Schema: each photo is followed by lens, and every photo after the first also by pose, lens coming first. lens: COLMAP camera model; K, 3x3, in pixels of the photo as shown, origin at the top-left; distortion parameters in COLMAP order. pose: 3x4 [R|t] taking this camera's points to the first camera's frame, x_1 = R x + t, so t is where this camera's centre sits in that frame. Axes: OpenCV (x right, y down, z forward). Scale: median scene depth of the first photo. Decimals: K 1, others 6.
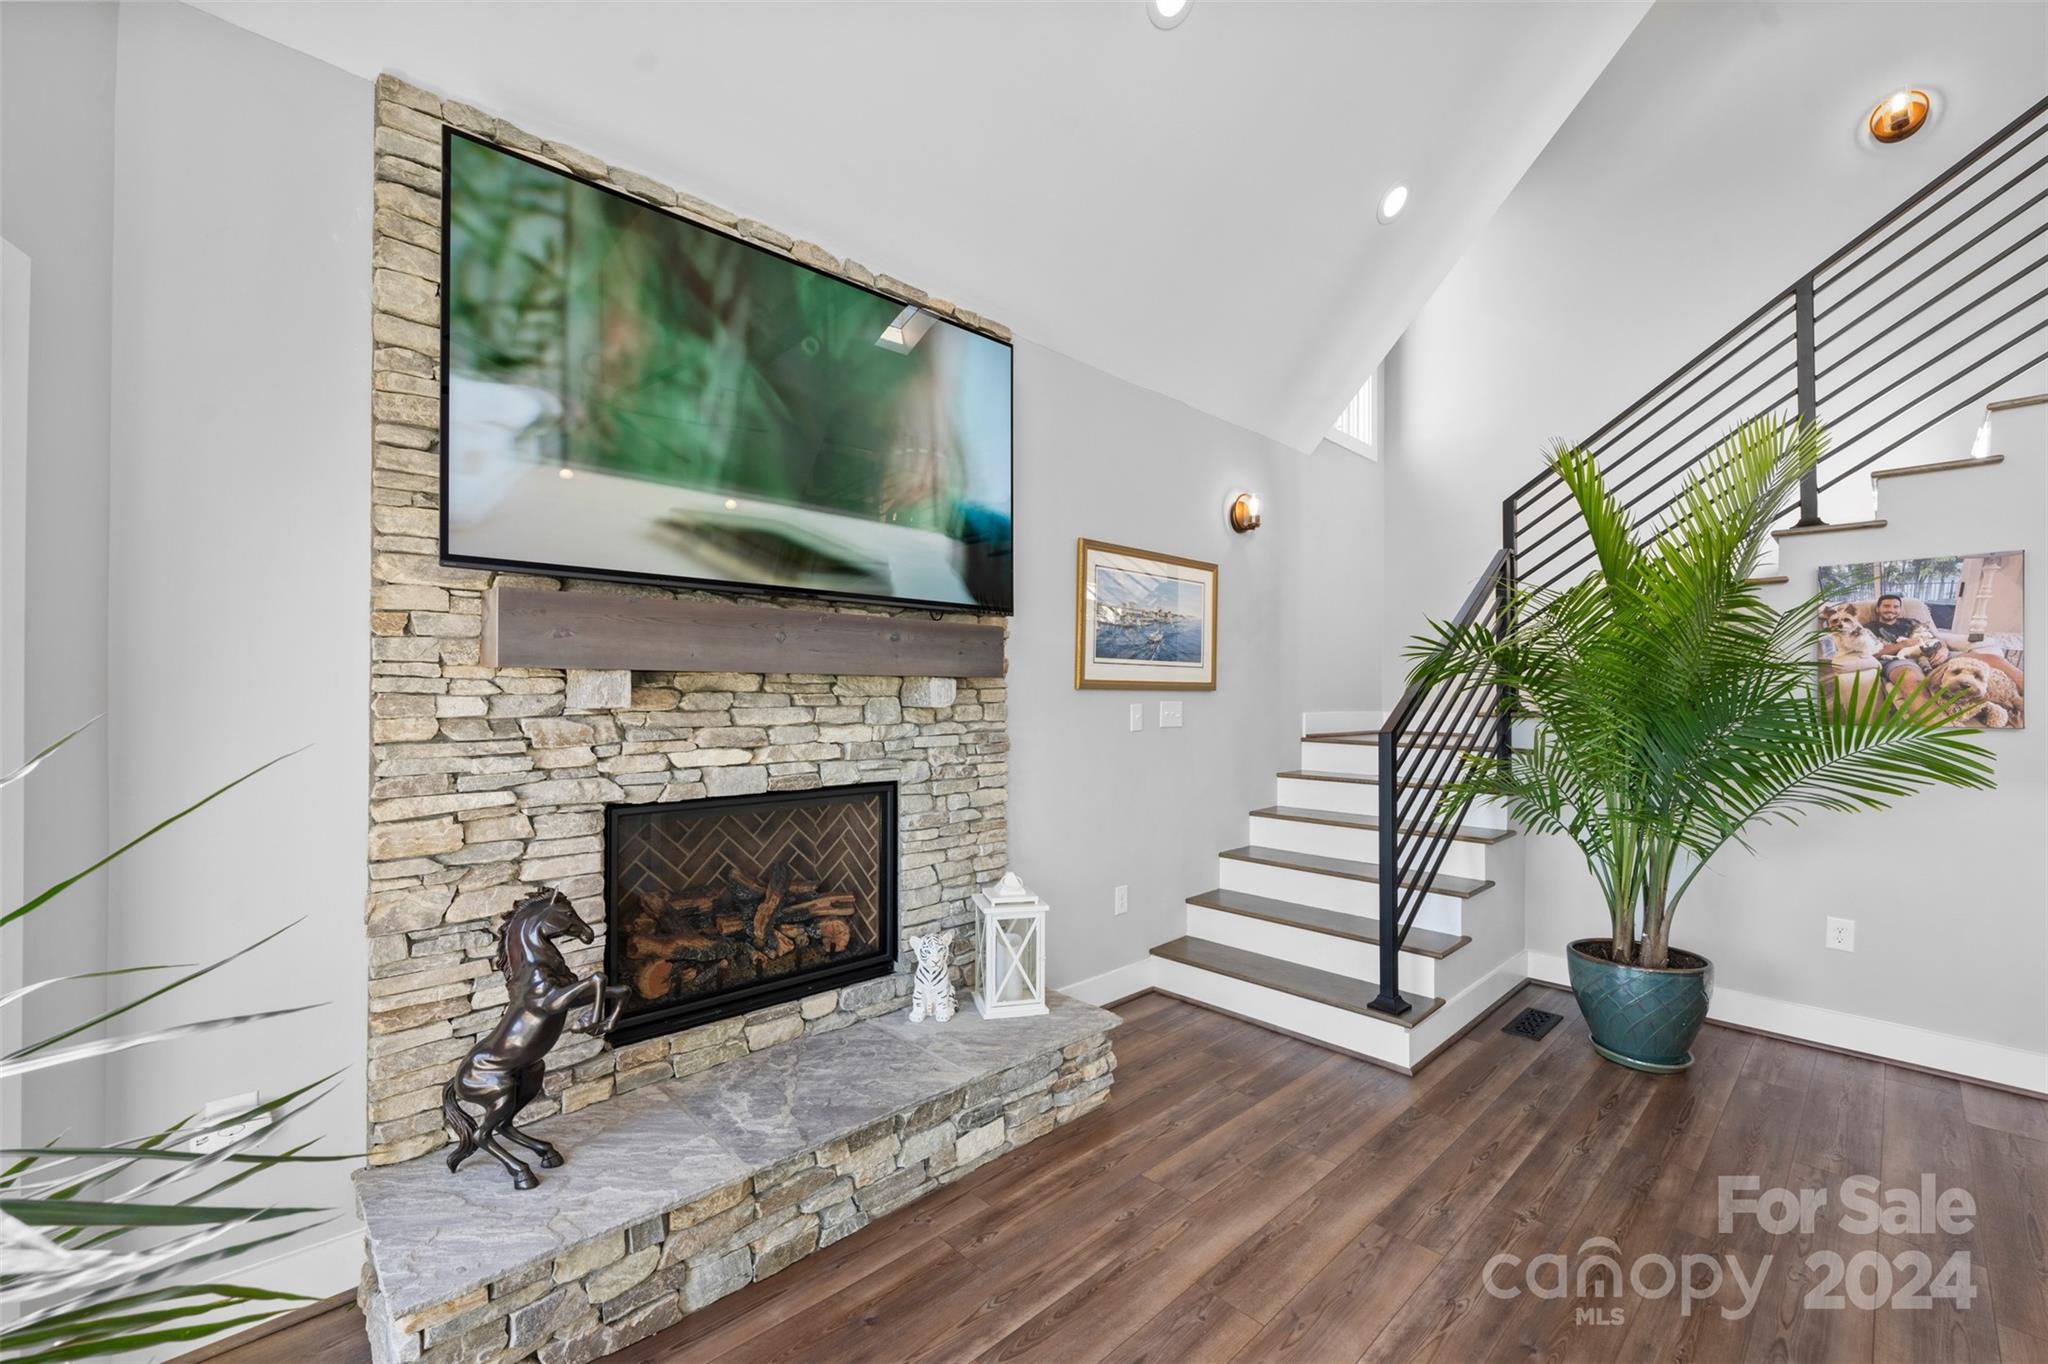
lens RADIAL K [[831.3, 0, 1024.0], [0, 831.3, 682.0], [0, 0, 1]] dist [-0.000527, -0.000150]
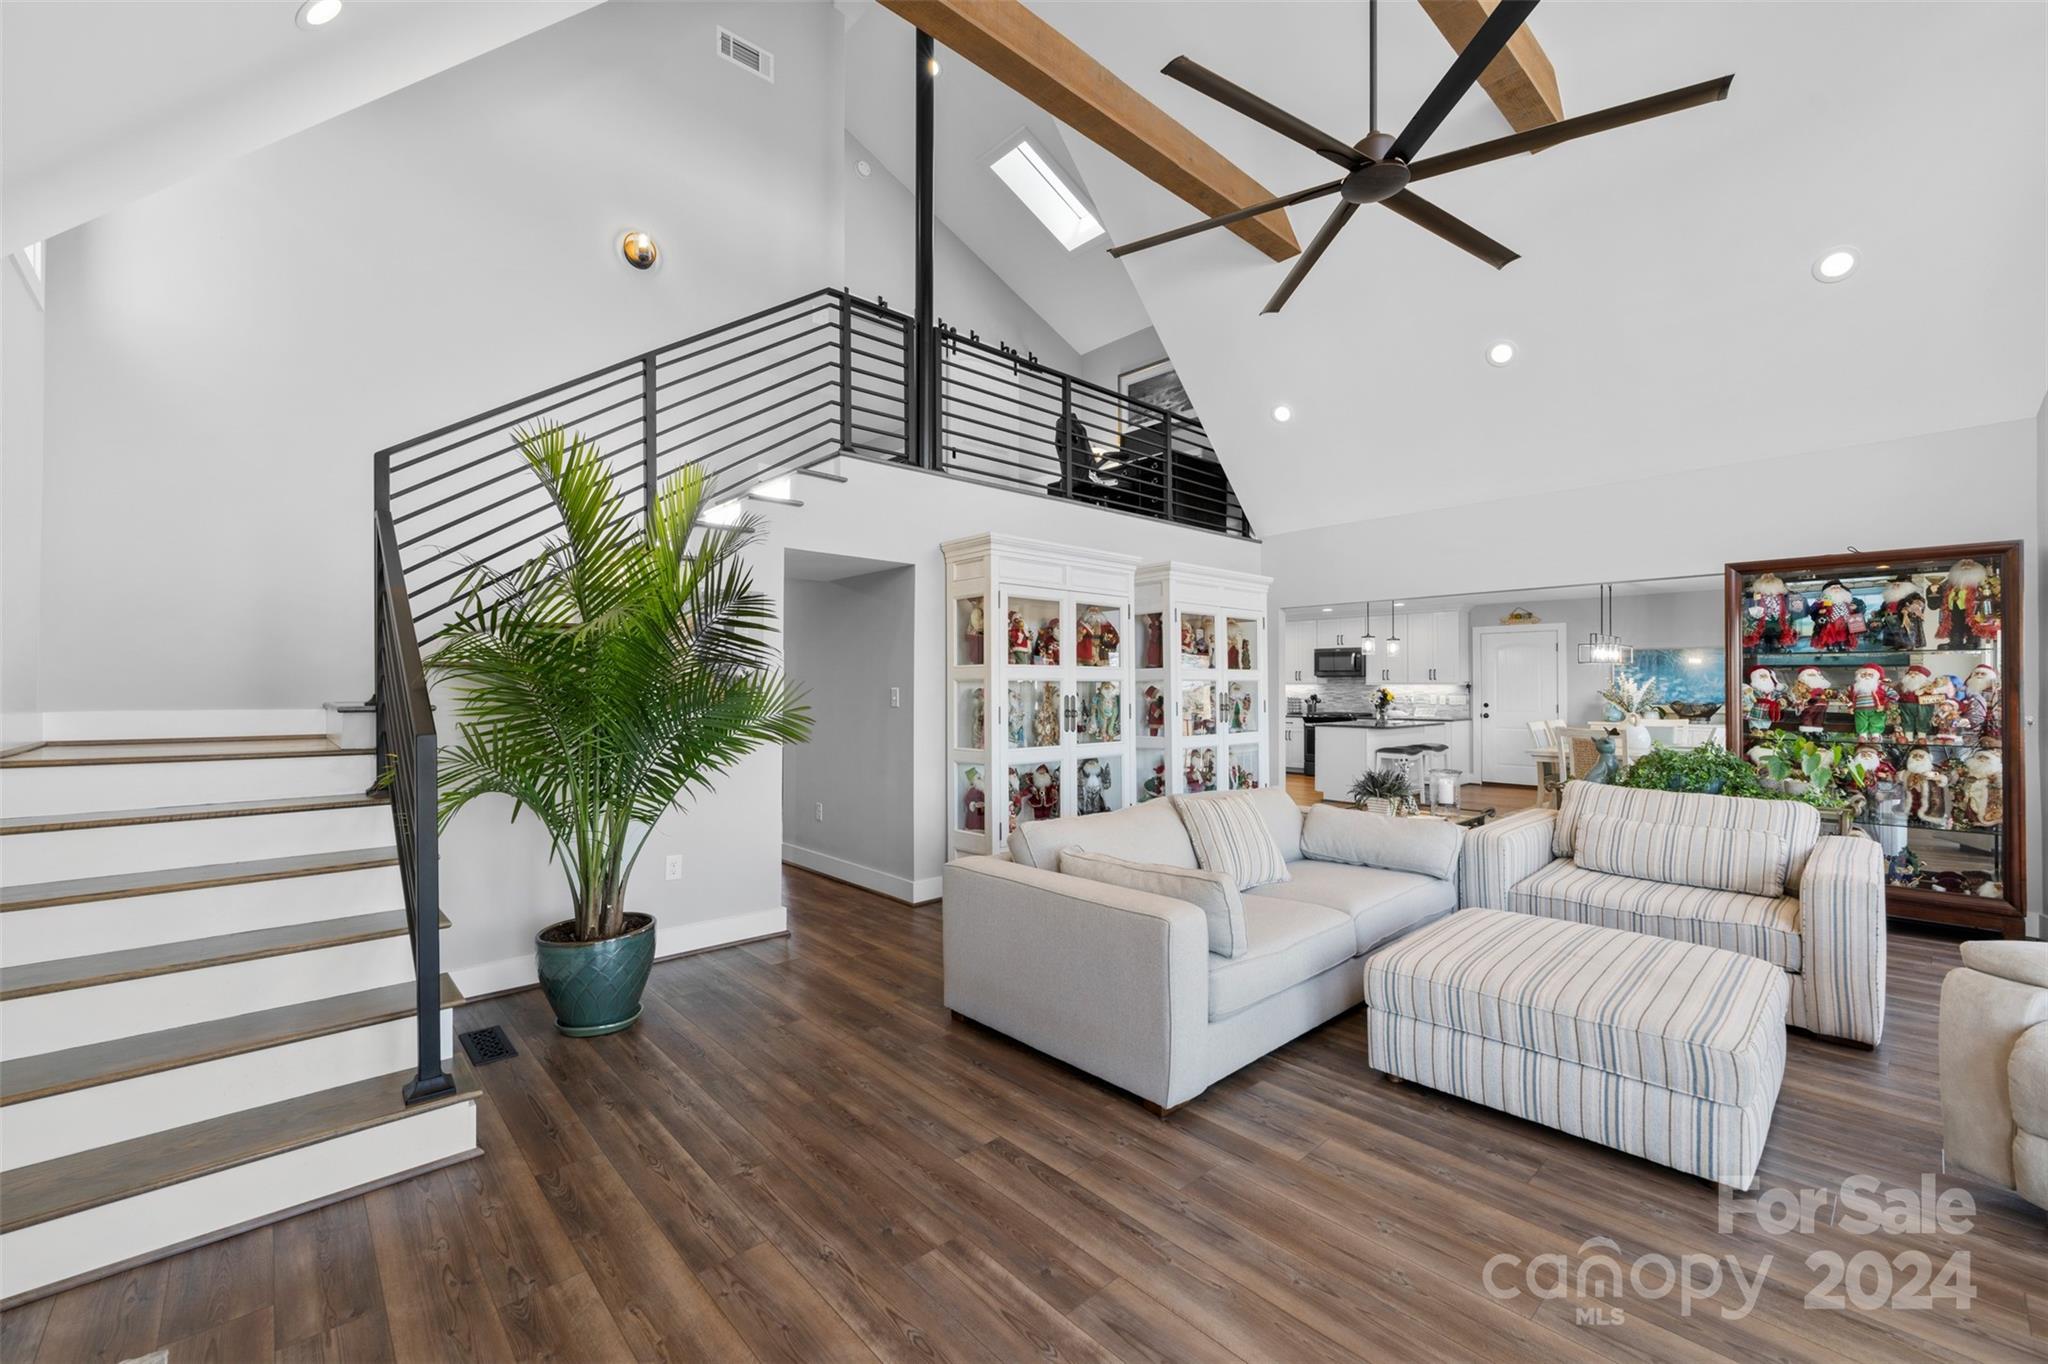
lens RADIAL K [[826.6, 0, 1024.0], [0, 826.6, 682.0], [0, 0, 1]] dist [0.001261, 0.000126]
pose [[0.011266, 0.003983, 0.999929, -0.325119], [-0.012403, 0.999916, -0.003844, 0.009264], [-0.999860, -0.012359, 0.011315, 0.450188]]
